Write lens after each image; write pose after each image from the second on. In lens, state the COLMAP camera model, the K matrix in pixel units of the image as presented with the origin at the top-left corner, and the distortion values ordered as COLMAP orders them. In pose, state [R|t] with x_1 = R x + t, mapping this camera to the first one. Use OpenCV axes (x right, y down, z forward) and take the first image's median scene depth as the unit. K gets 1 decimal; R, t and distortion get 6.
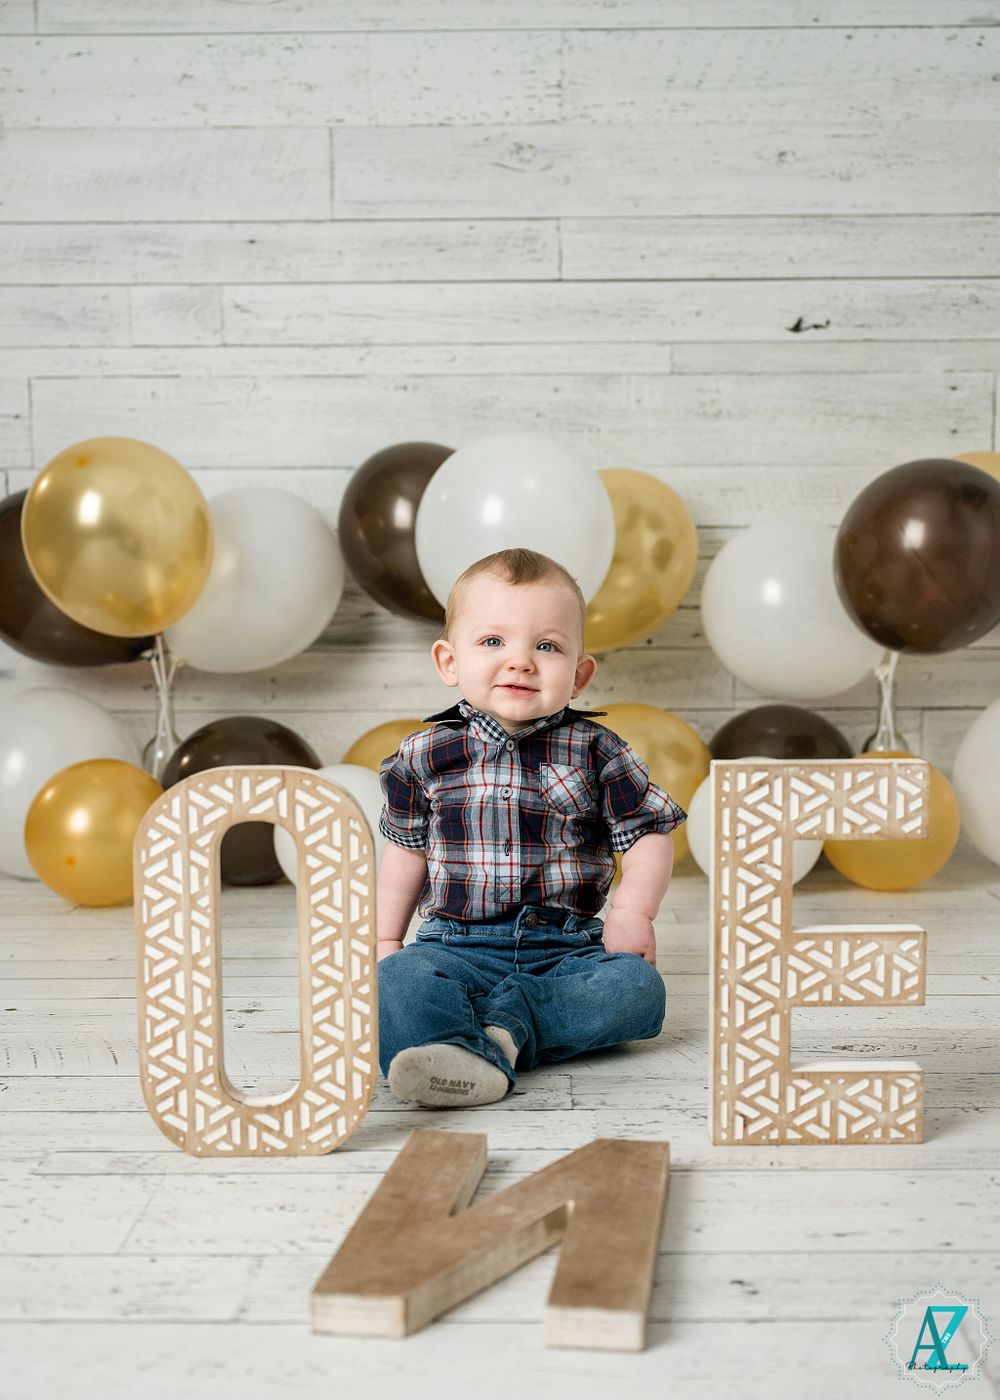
lens RADIAL K [[1640.3, 0, 510.1], [0, 1640.3, 764.8], [0, 0, 1]] dist [-0.002411, 0.000000]
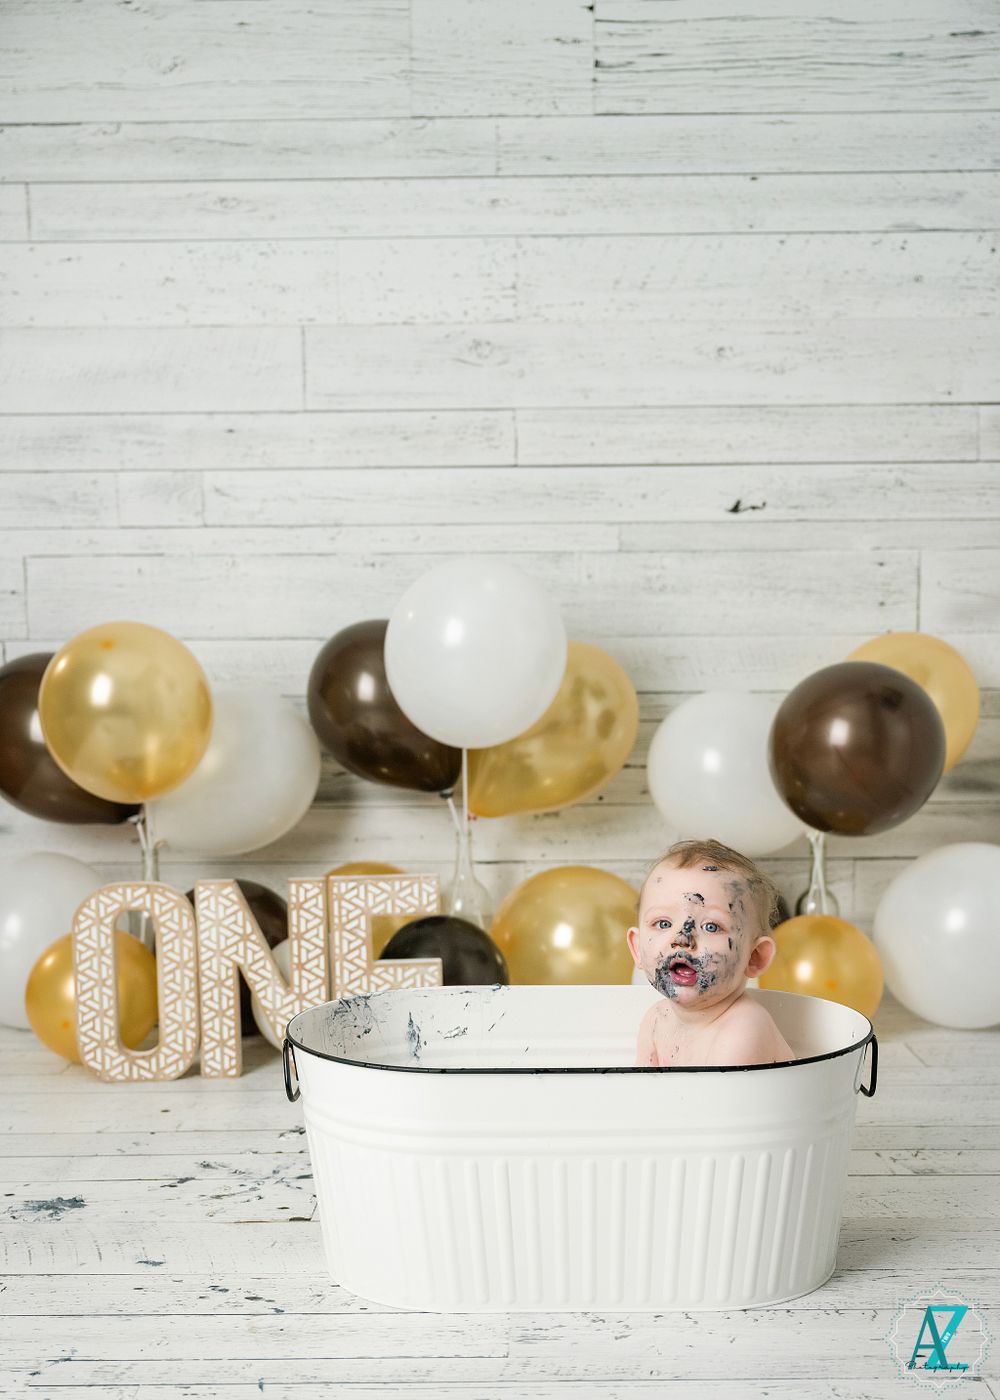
lens RADIAL K [[1640.3, 0, 512.4], [0, 1640.3, 800.1], [0, 0, 1]] dist [-0.002411, 0.000000]
pose [[0.999992, -0.003967, 0.000883, 0.026261], [0.003966, 0.999992, 0.000589, -0.075978], [-0.000885, -0.000586, 0.999999, -0.079896]]
